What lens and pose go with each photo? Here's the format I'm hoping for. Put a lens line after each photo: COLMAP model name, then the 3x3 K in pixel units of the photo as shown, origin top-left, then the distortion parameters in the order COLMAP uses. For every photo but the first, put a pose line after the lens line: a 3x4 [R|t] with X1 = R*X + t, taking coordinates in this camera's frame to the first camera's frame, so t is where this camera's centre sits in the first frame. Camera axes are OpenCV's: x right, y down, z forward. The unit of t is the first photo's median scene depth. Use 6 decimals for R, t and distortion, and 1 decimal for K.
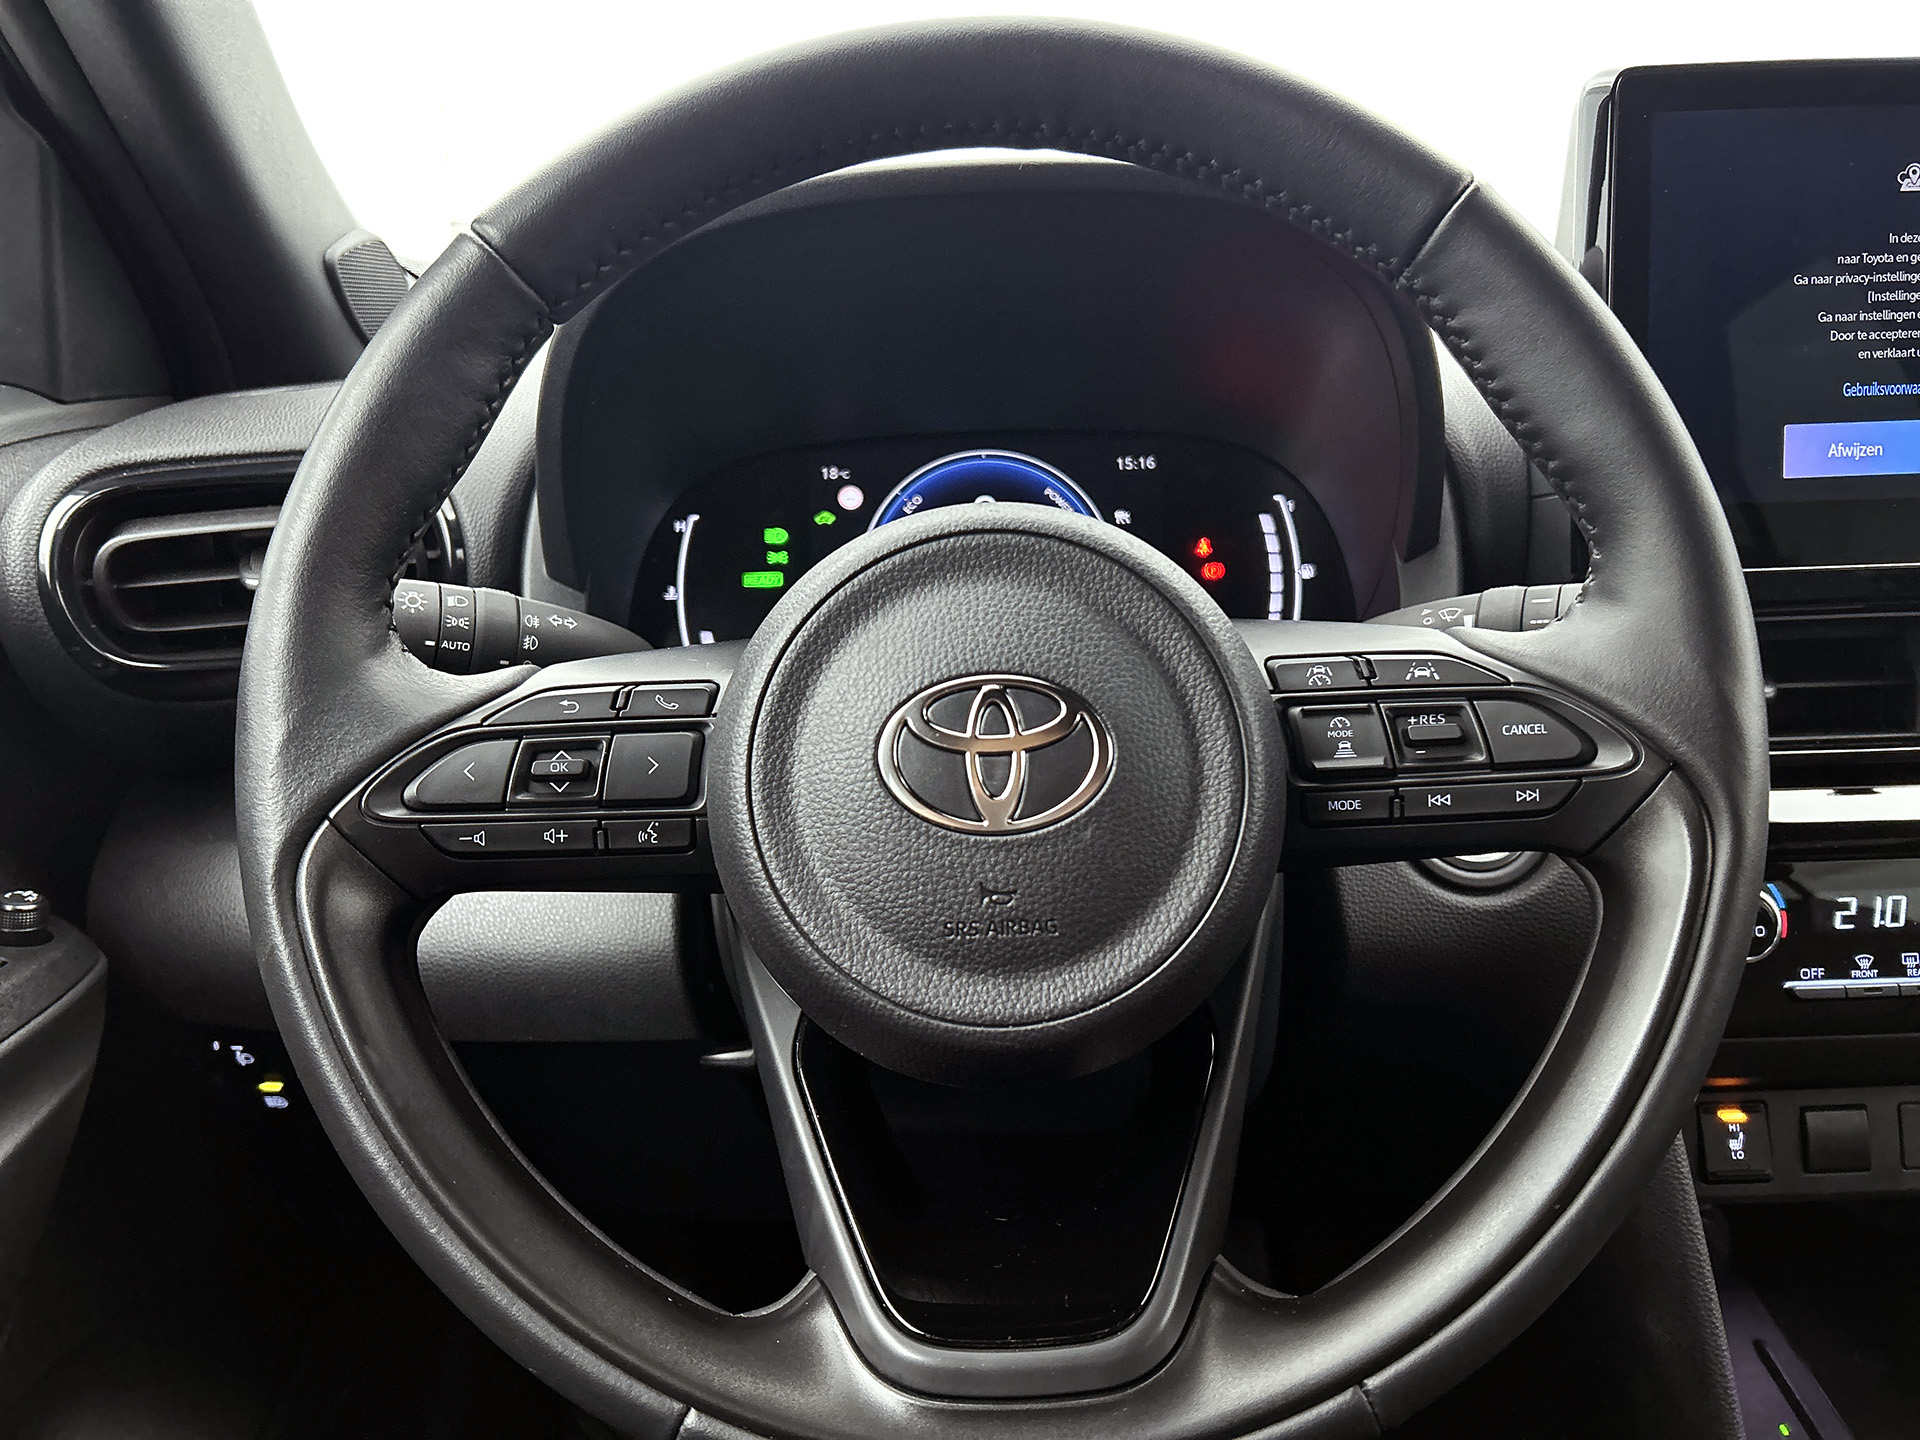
lens RADIAL K [[1491.5, 0, 973.1], [0, 1491.5, 731.7], [0, 0, 1]] dist [0.116689, -0.174854]
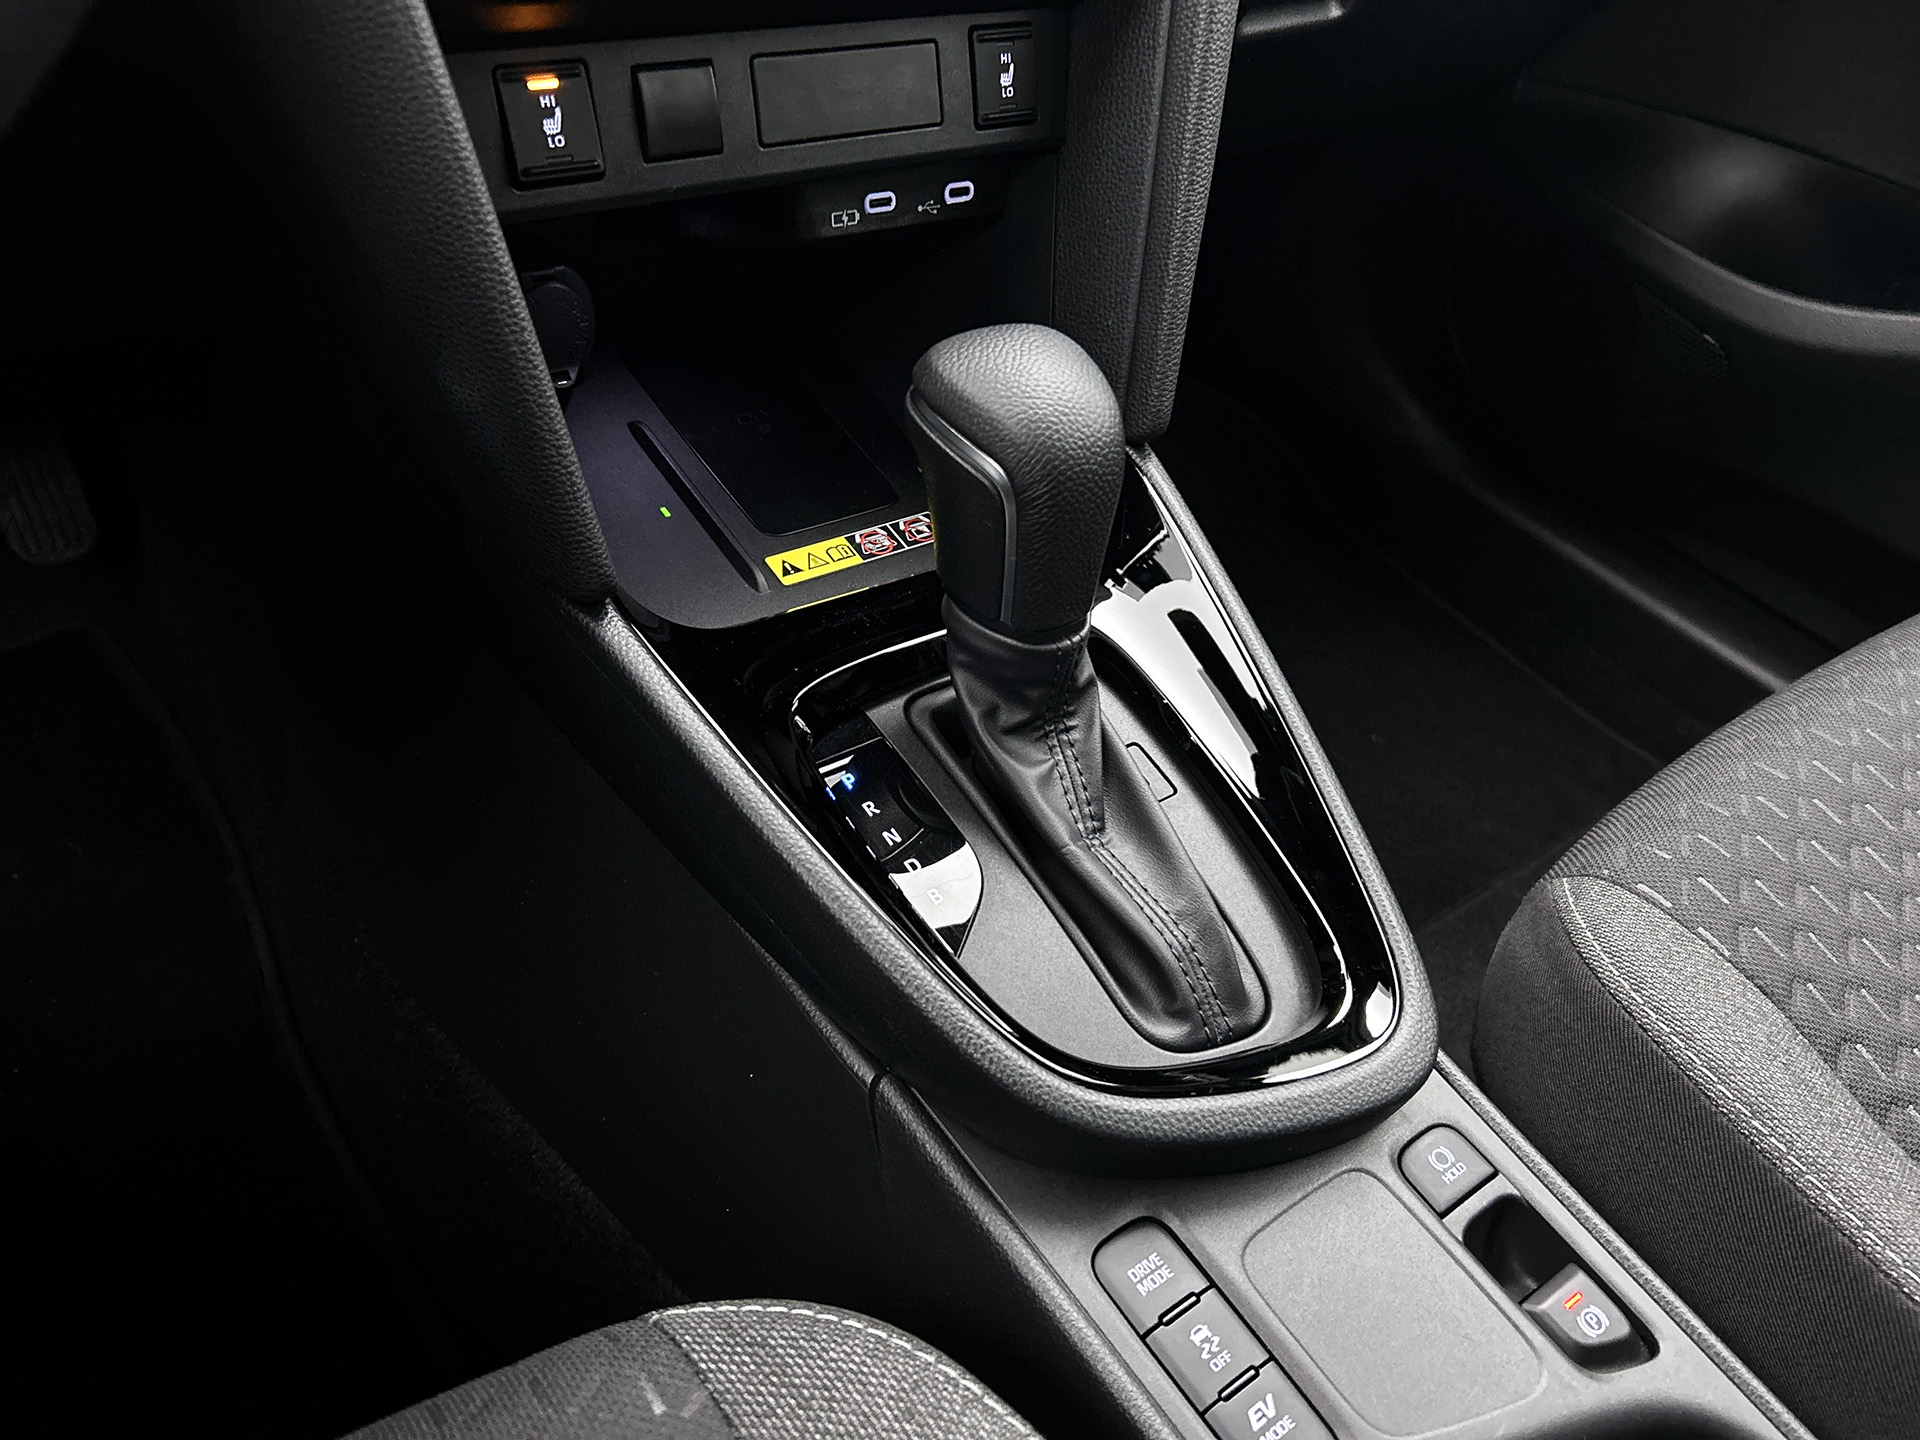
lens RADIAL K [[1478.4, 0, 960.0], [0, 1478.4, 720.0], [0, 0, 1]] dist [0.003596, 0.001099]
pose [[0.799314, -0.273537, 0.535047, 0.310986], [-0.008011, 0.885458, 0.464650, 0.287974], [-0.600861, -0.375687, 0.705568, 0.440659]]
